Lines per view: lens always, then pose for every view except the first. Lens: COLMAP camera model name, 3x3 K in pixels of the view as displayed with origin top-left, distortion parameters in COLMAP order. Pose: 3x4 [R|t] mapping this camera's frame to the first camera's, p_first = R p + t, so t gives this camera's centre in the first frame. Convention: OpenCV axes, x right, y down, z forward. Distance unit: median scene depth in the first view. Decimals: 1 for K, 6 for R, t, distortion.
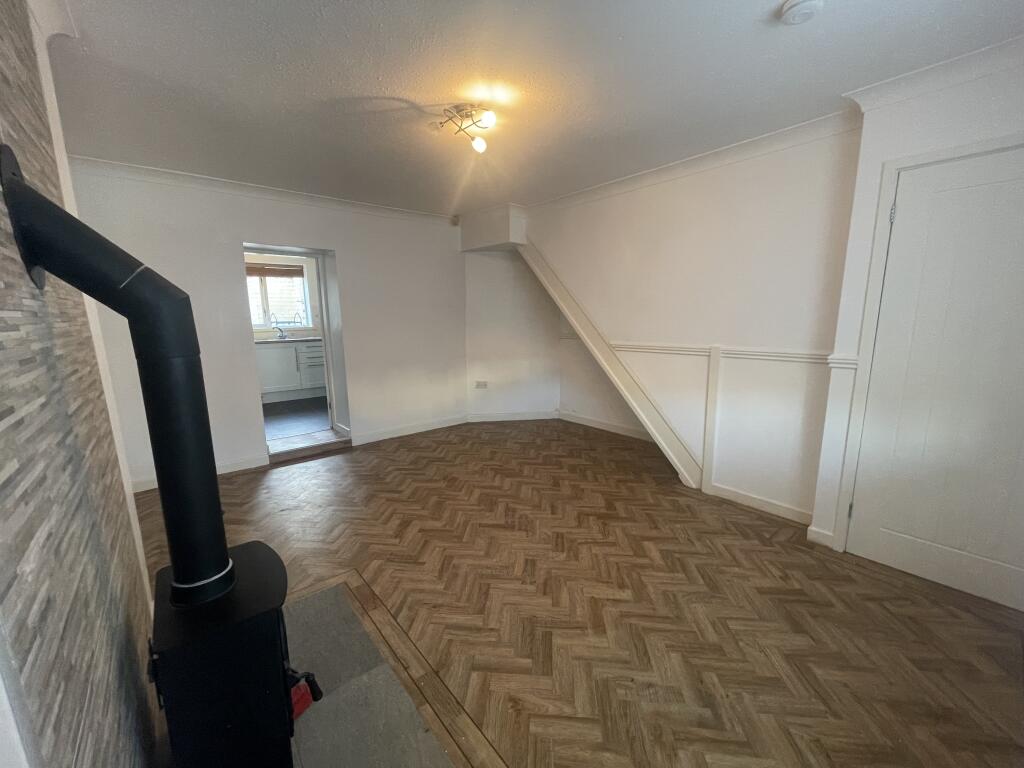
lens RADIAL K [[411.6, 0, 512.0], [0, 411.6, 388.0], [0, 0, 1]] dist [0.000336, 0.000454]
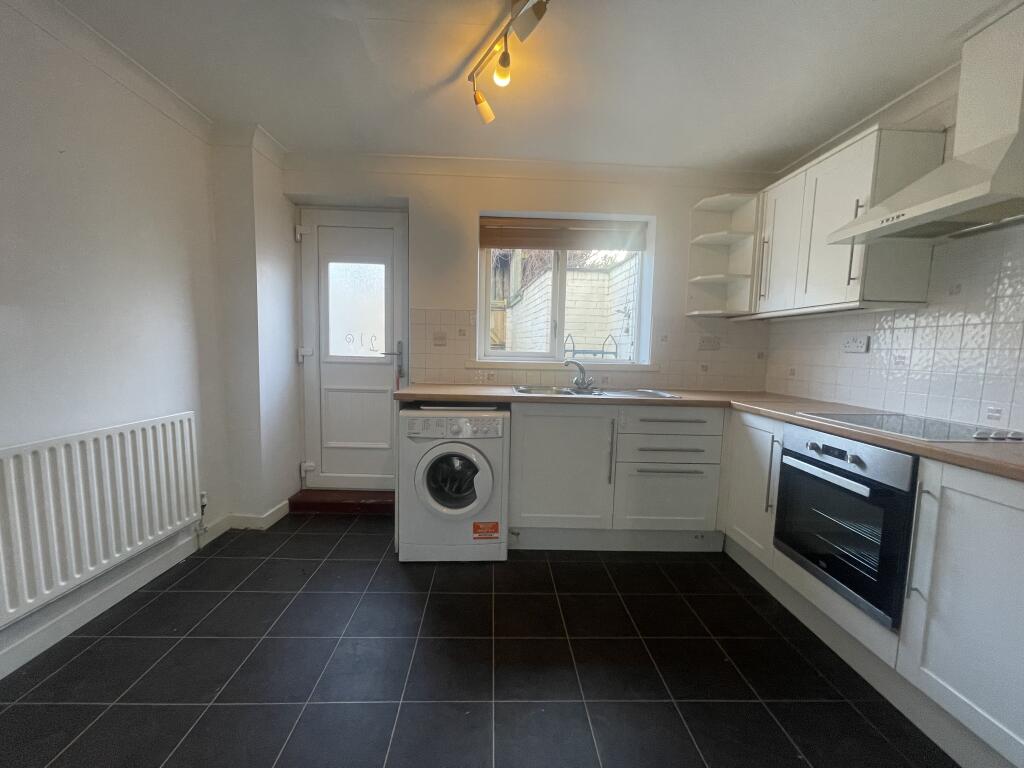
lens RADIAL K [[411.6, 0, 512.0], [0, 411.6, 388.0], [0, 0, 1]] dist [0.000336, 0.000454]
pose [[0.794585, 0.087239, -0.600852, -1.179450], [-0.136843, 0.989893, -0.037240, -0.310949], [0.591530, 0.111812, 0.798492, 2.022327]]
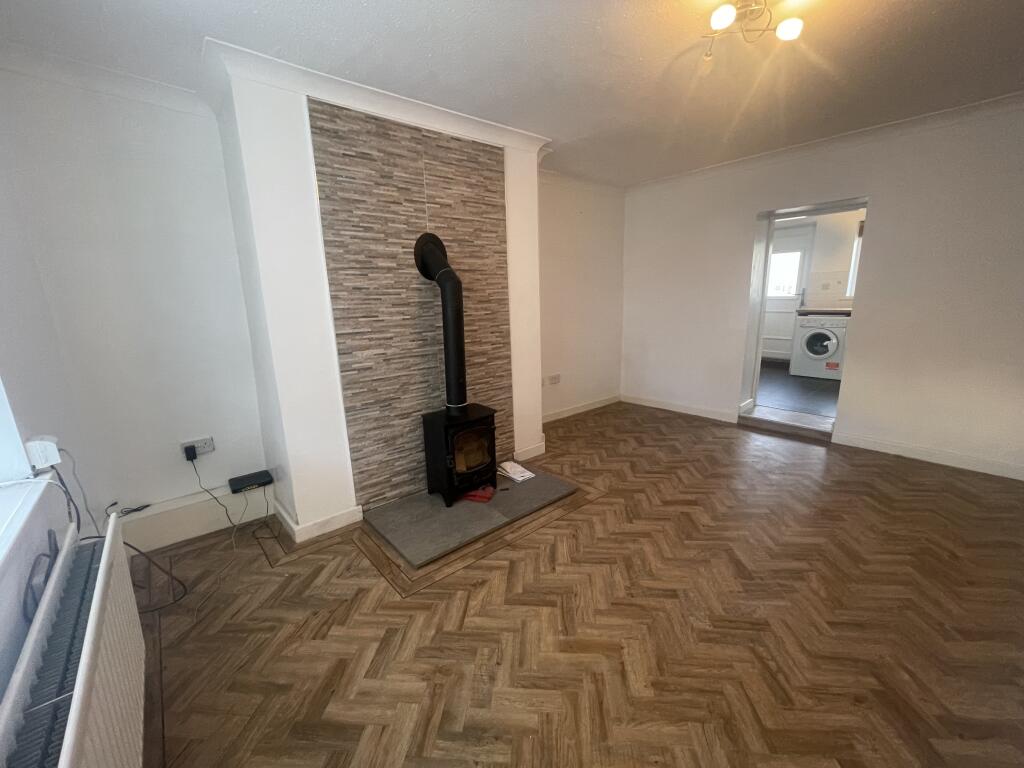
lens RADIAL K [[411.6, 0, 512.0], [0, 411.6, 388.0], [0, 0, 1]] dist [0.000336, 0.000454]
pose [[0.023915, 0.232209, -0.972372, 0.809301], [-0.151482, 0.962261, 0.226069, -0.114176], [0.988171, 0.141891, 0.058188, 0.647206]]
